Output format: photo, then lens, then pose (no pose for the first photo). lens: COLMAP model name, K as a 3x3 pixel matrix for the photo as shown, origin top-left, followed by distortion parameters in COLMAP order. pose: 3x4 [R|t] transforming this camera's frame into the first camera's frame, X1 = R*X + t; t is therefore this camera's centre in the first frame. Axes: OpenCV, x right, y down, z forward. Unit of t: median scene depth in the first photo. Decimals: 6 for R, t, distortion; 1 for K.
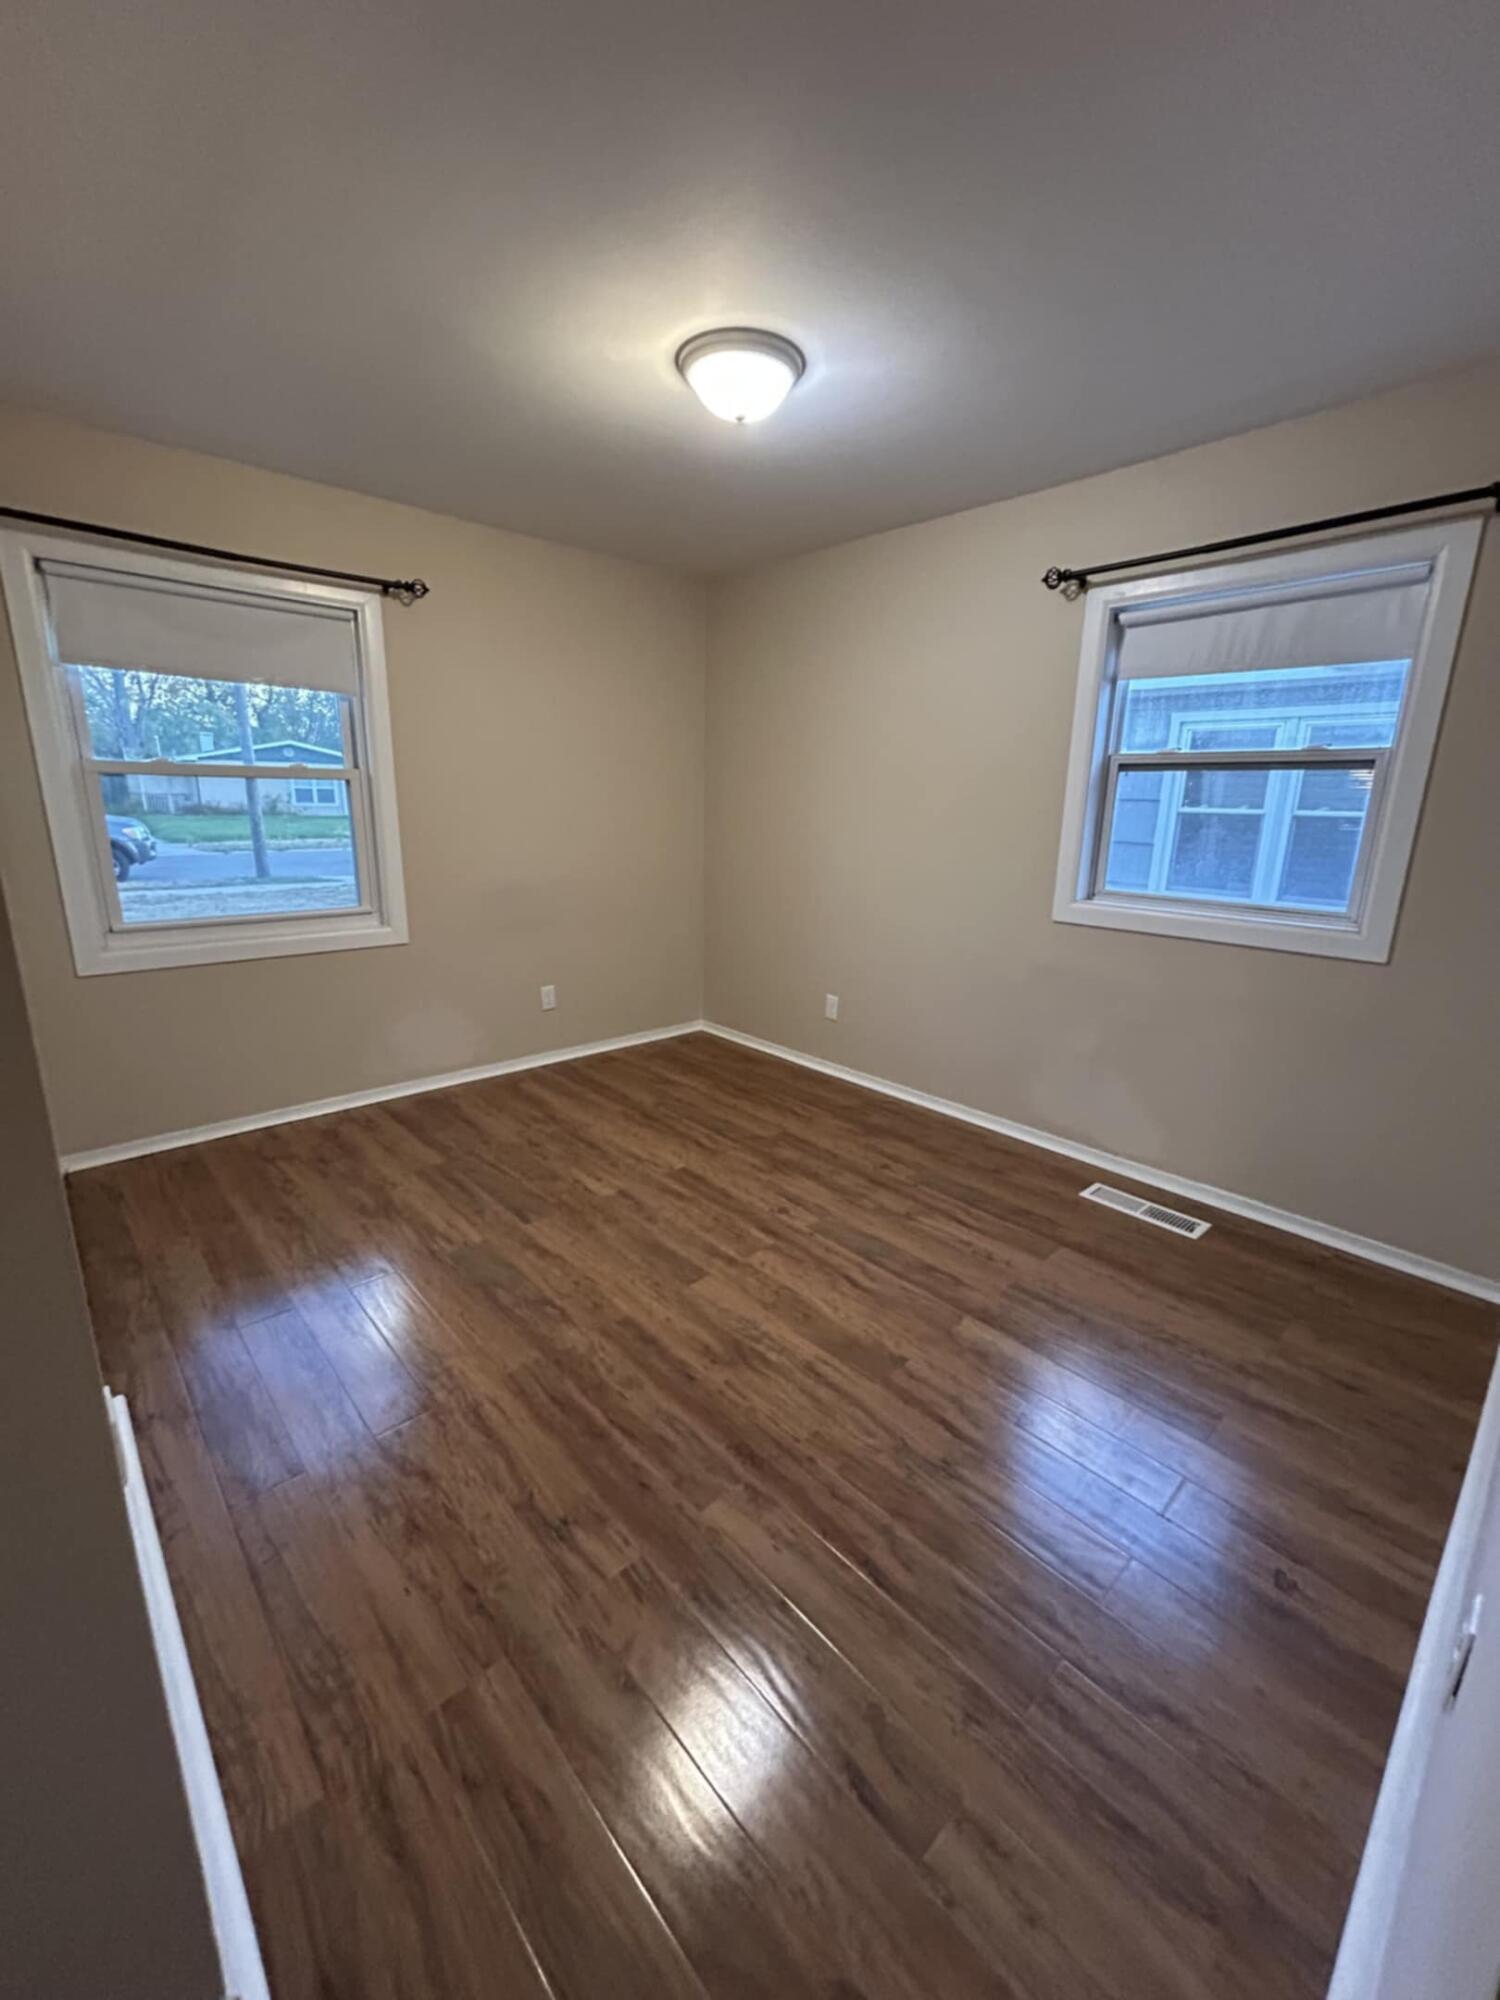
lens RADIAL K [[807.5, 0, 750.0], [0, 807.5, 1000.0], [0, 0, 1]] dist [-0.001201, 0.000169]
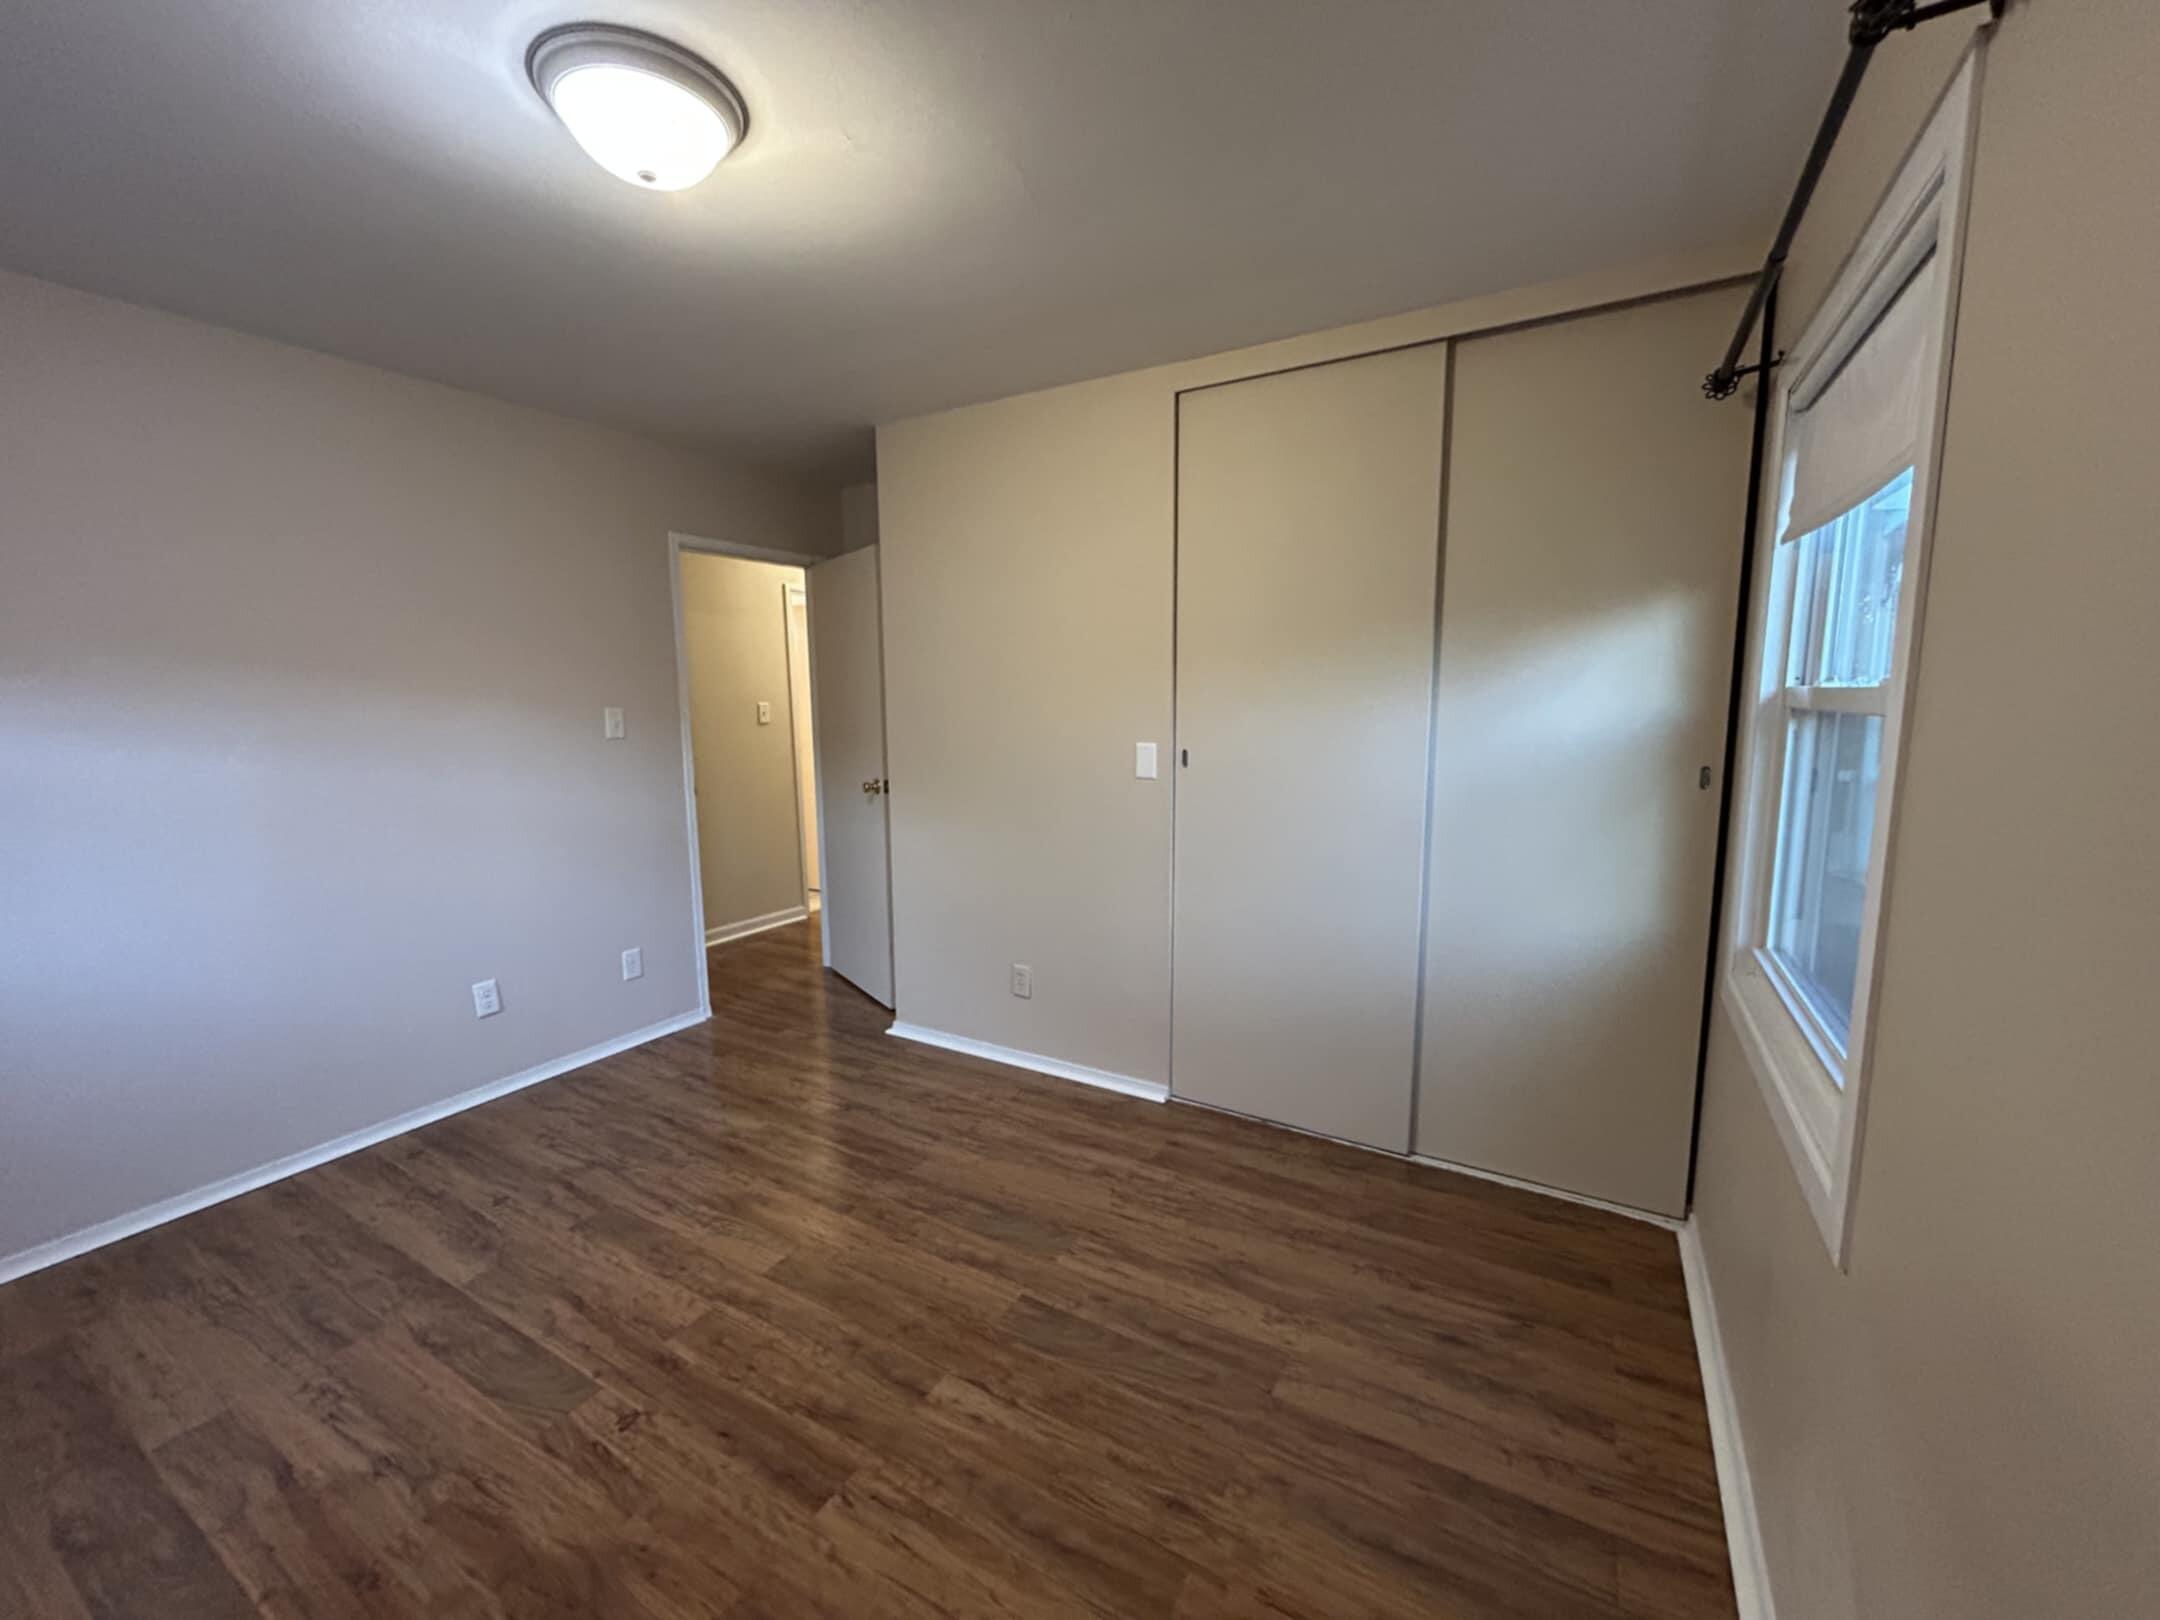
lens RADIAL K [[872.1, 0, 1080.0], [0, 872.1, 810.0], [0, 0, 1]] dist [-0.001201, 0.000169]
pose [[-0.956695, 0.026070, -0.289923, -0.112345], [-0.082165, 0.931297, 0.354873, -0.451451], [0.279256, 0.363326, -0.888825, 1.660715]]
